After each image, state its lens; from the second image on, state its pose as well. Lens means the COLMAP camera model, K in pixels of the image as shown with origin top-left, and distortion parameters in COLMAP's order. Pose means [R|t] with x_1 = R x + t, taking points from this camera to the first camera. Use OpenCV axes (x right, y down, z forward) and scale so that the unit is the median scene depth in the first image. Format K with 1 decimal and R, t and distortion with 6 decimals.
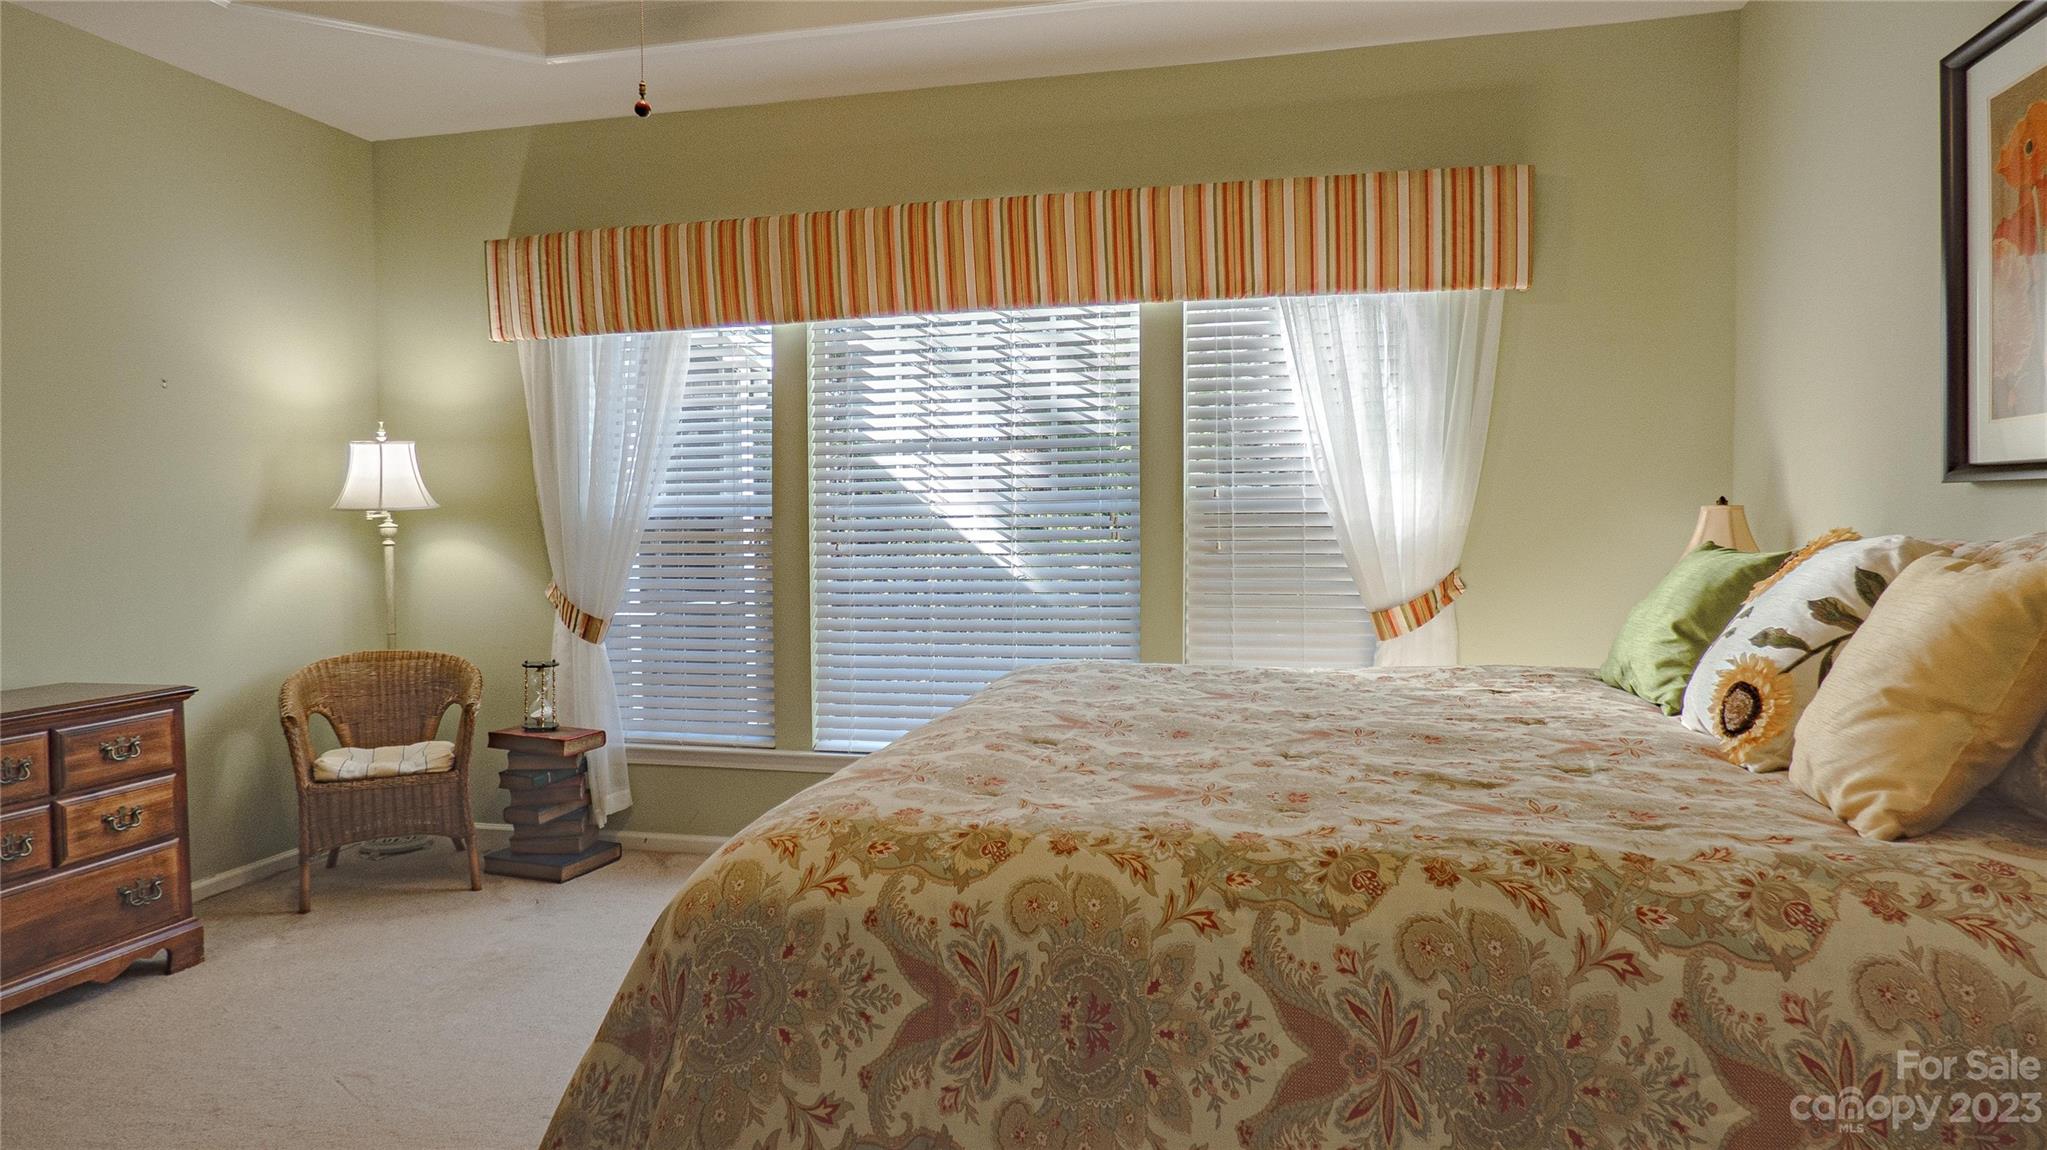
lens RADIAL K [[1237.7, 0, 1039.6], [0, 1237.7, 568.4], [0, 0, 1]] dist [-0.035654, 0.029898]
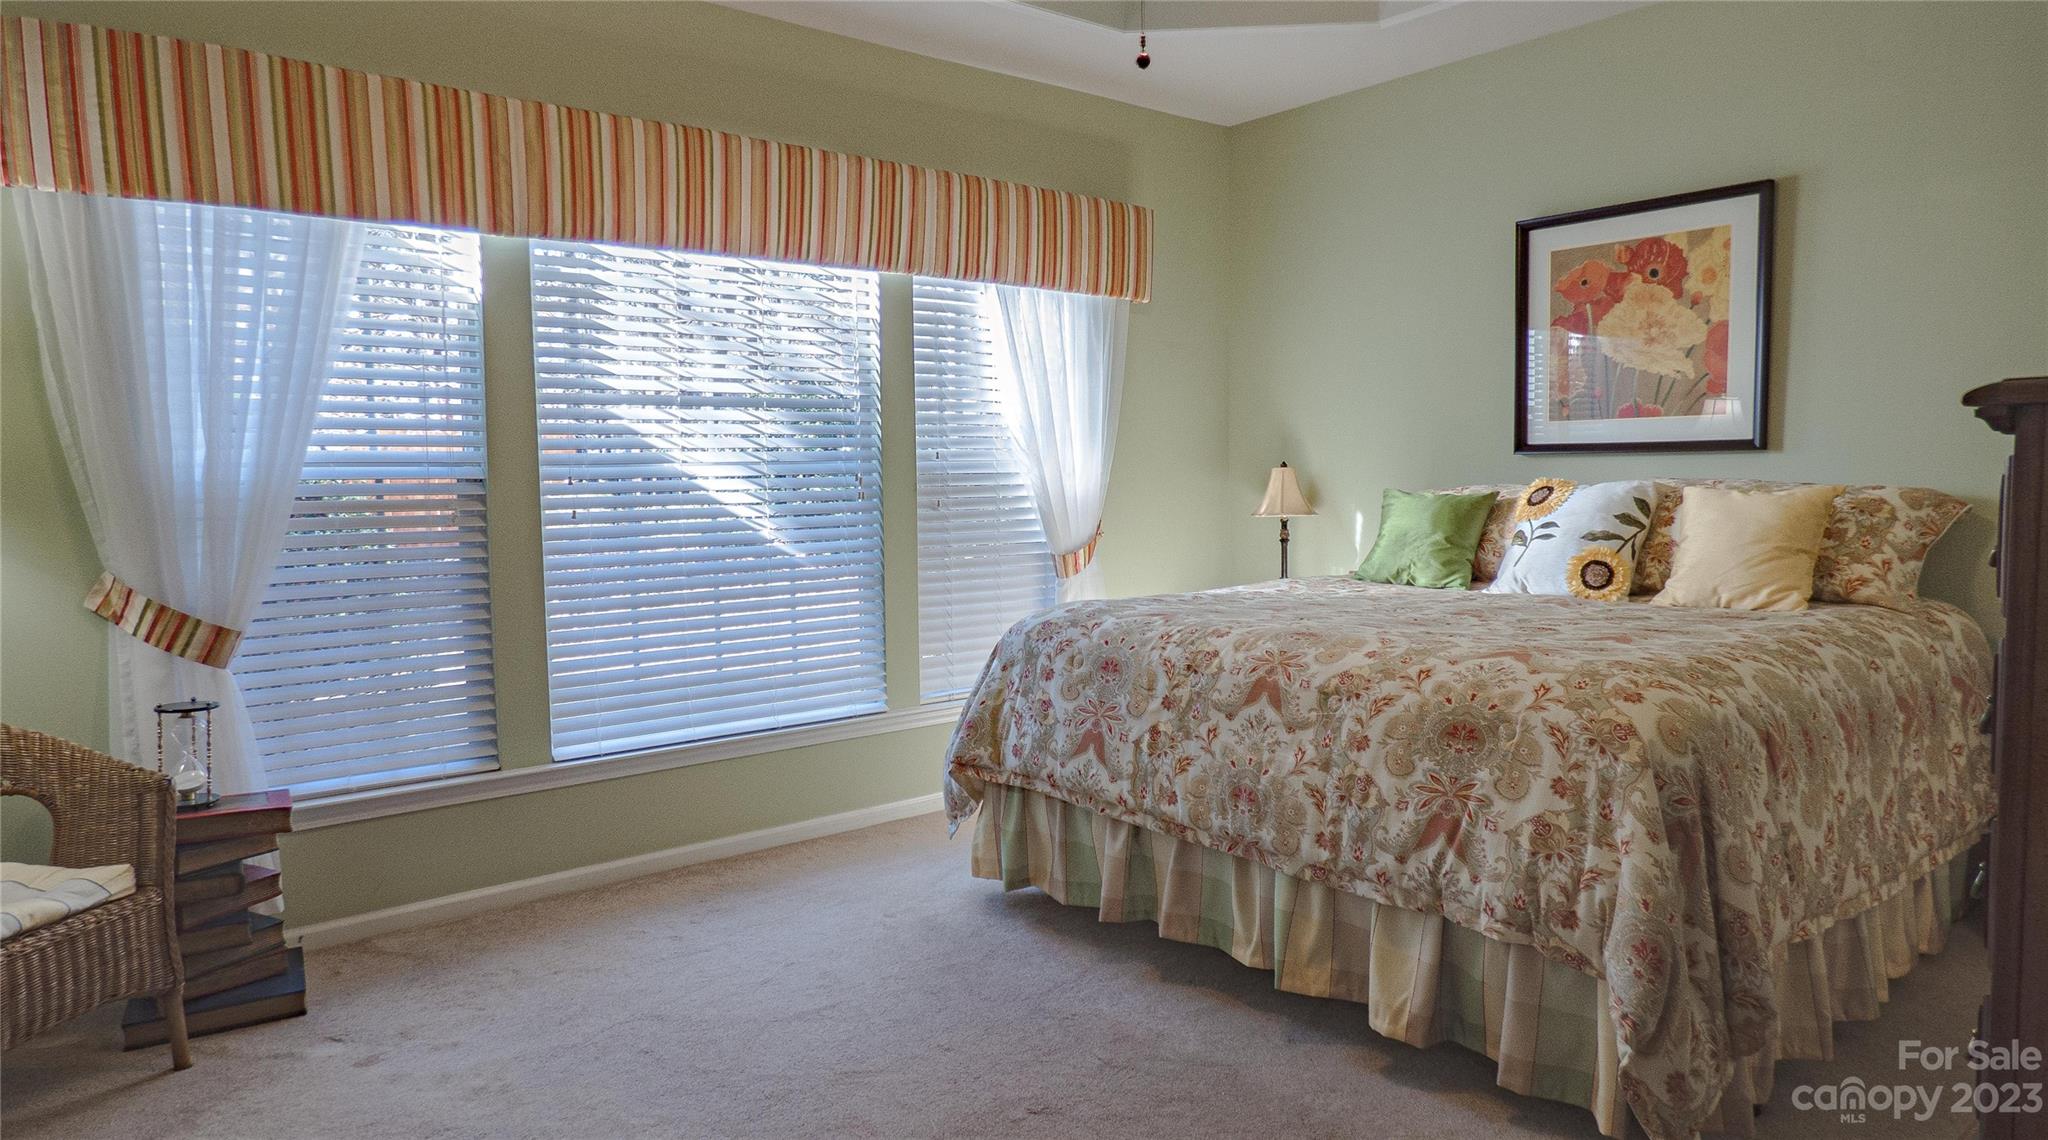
lens RADIAL K [[1238.3, 0, 1043.6], [0, 1238.3, 579.9], [0, 0, 1]] dist [-0.035654, 0.029898]
pose [[0.600259, -0.067456, 0.796956, -0.680454], [0.040727, 0.997722, 0.053774, -0.005692], [-0.798768, 0.000179, 0.601639, 0.262726]]
